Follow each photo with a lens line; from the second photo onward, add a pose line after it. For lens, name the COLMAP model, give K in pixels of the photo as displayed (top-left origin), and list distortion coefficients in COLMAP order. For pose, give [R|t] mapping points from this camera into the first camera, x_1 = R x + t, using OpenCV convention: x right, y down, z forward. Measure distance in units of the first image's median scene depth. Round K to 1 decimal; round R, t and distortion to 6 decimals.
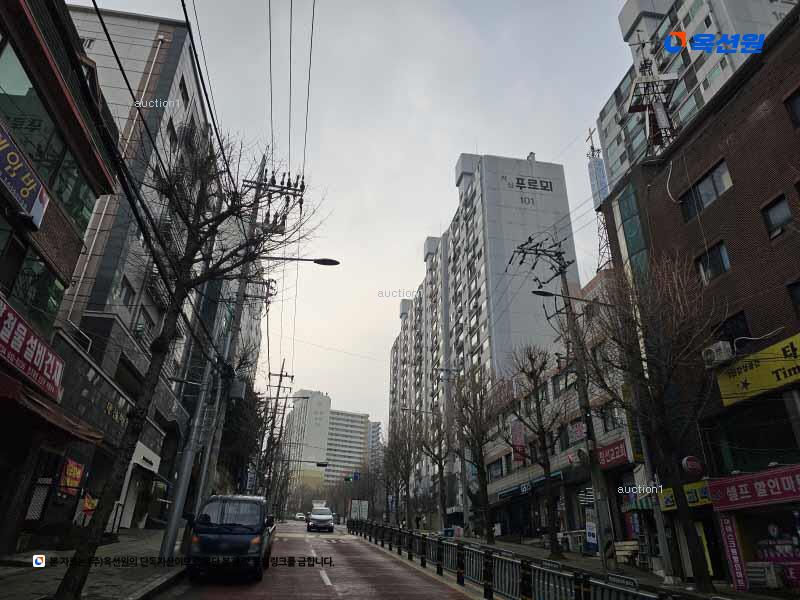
lens RADIAL K [[535.1, 0, 397.7], [0, 535.1, 295.5], [0, 0, 1]] dist [0.073397, -0.067222]
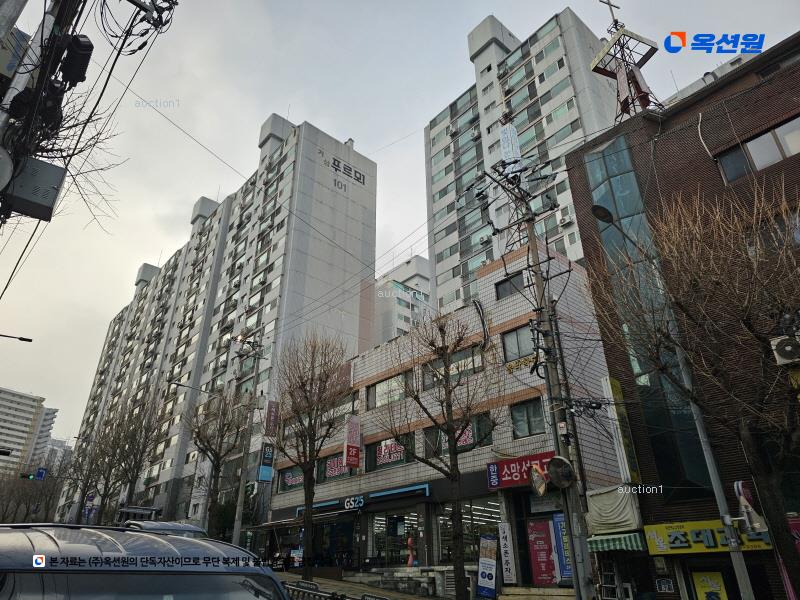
lens RADIAL K [[535.1, 0, 397.7], [0, 535.1, 295.5], [0, 0, 1]] dist [0.073397, -0.067222]
pose [[0.859092, 0.224165, 0.460120, -0.051733], [-0.217950, 0.973630, -0.067404, 0.045563], [-0.463097, -0.042377, 0.885294, 0.130343]]
